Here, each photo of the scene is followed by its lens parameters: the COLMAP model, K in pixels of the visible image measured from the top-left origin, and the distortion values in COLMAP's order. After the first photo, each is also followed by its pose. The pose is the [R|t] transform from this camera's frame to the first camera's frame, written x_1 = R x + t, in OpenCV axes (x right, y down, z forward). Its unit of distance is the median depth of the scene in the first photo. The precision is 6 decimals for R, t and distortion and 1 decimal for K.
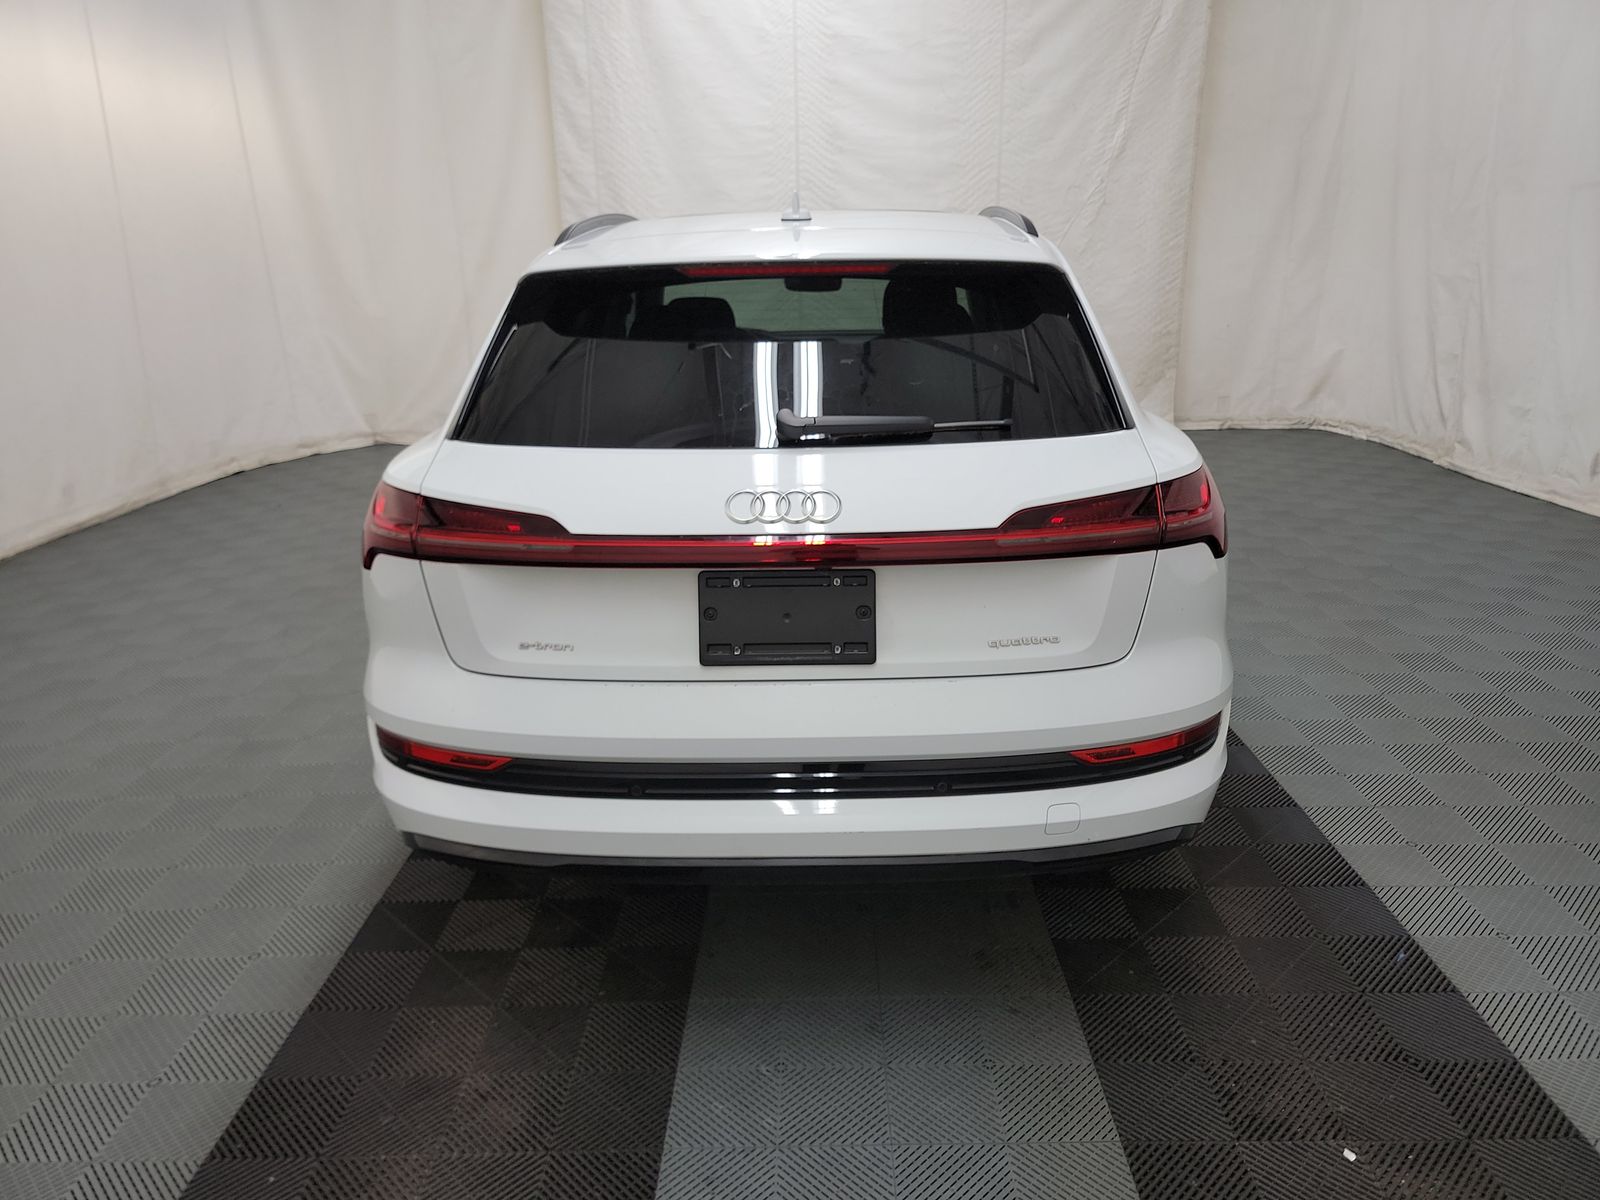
lens RADIAL K [[1110.8, 0, 800.0], [0, 1110.8, 600.0], [0, 0, 1]] dist [0.016414, 0.001514]
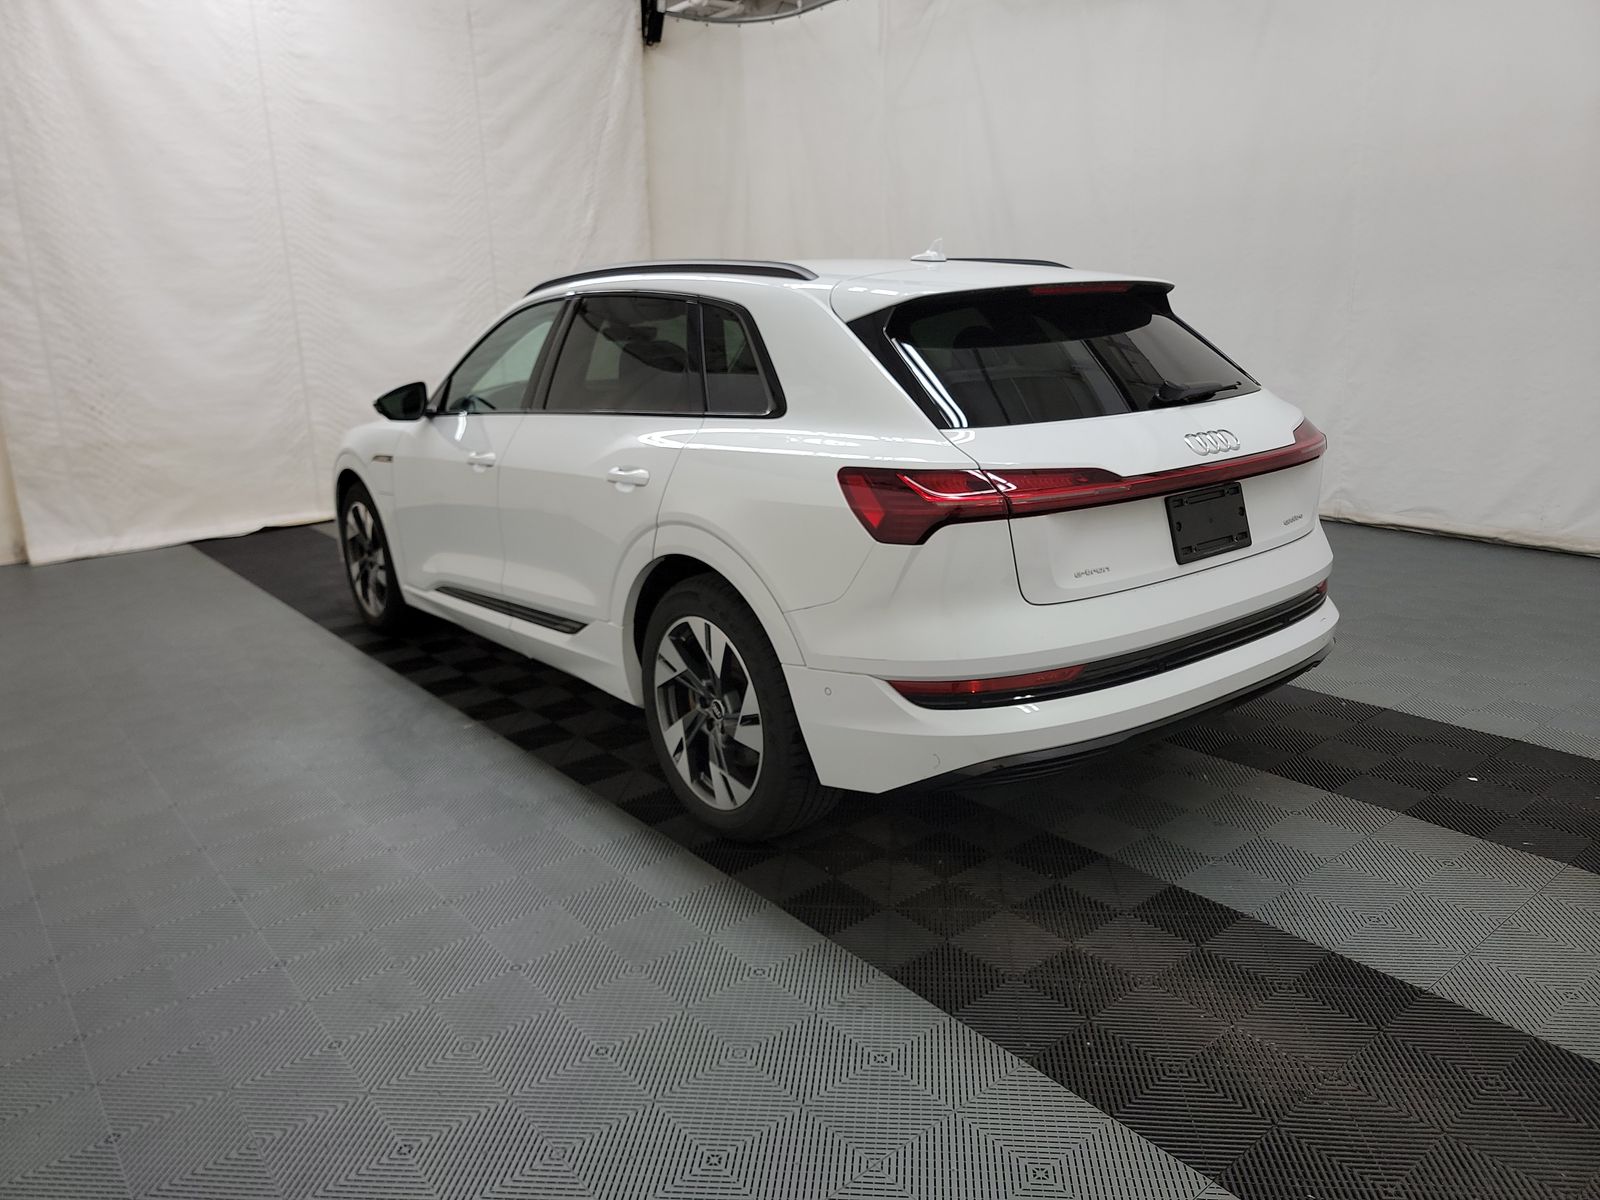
lens RADIAL K [[1116.7, 0, 800.0], [0, 1116.7, 600.0], [0, 0, 1]] dist [0.012971, -0.030064]
pose [[0.767807, -0.164366, 0.619238, -0.309082], [0.209025, 0.977910, 0.000395, 0.000601], [-0.605624, 0.129133, 0.785203, 0.047018]]
